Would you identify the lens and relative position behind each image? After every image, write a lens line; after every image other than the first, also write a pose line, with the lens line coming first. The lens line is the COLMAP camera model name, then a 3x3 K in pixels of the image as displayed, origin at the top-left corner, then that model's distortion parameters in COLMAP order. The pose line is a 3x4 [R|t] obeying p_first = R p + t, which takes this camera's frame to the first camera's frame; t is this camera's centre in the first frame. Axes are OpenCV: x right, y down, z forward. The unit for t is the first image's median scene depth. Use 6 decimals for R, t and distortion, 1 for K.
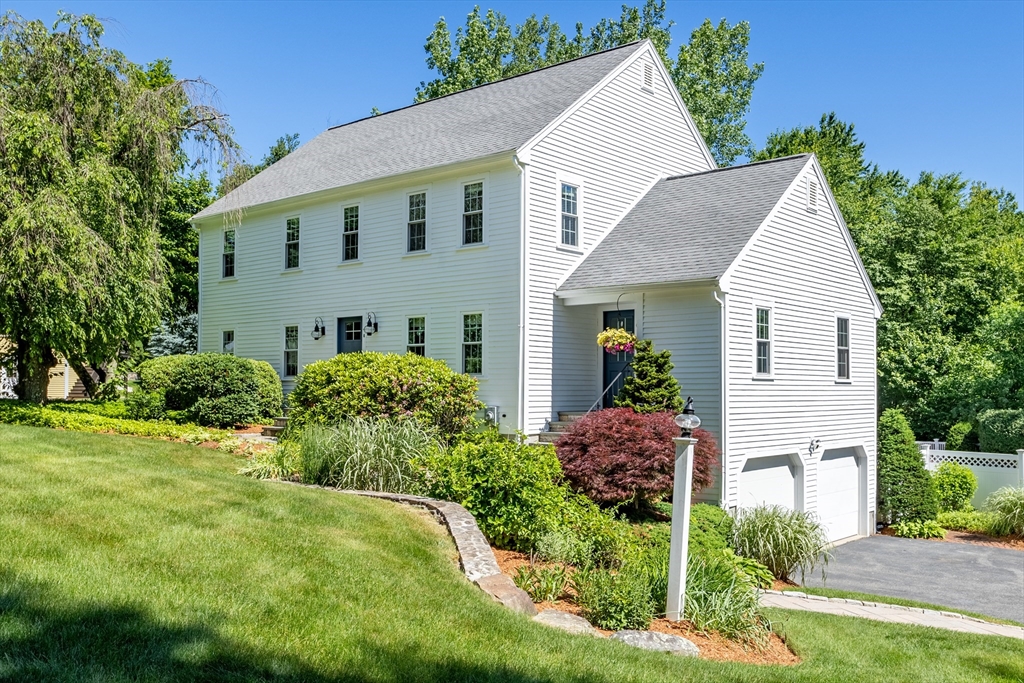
lens RADIAL K [[839.2, 0, 544.7], [0, 839.2, 340.5], [0, 0, 1]] dist [-0.030155, 0.003293]
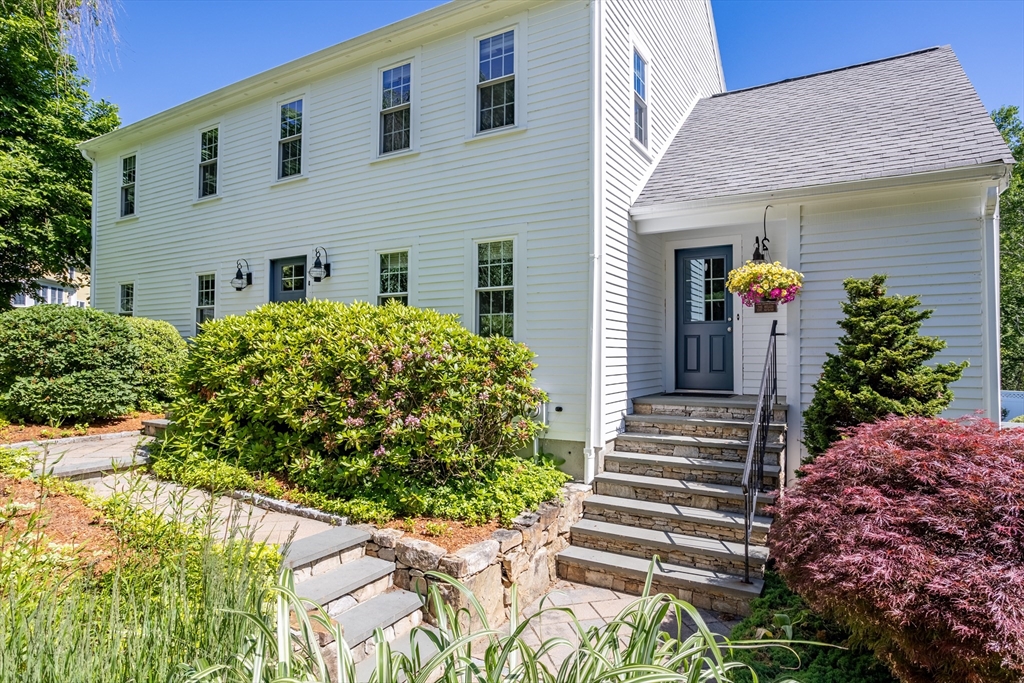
lens RADIAL K [[520.6, 0, 520.9], [0, 520.6, 329.2], [0, 0, 1]] dist [-0.053099, 0.029752]
pose [[0.983408, 0.007016, 0.181273, -0.131545], [-0.009911, 0.999837, 0.015072, 0.026104], [-0.181137, -0.016618, 0.983317, 0.598749]]
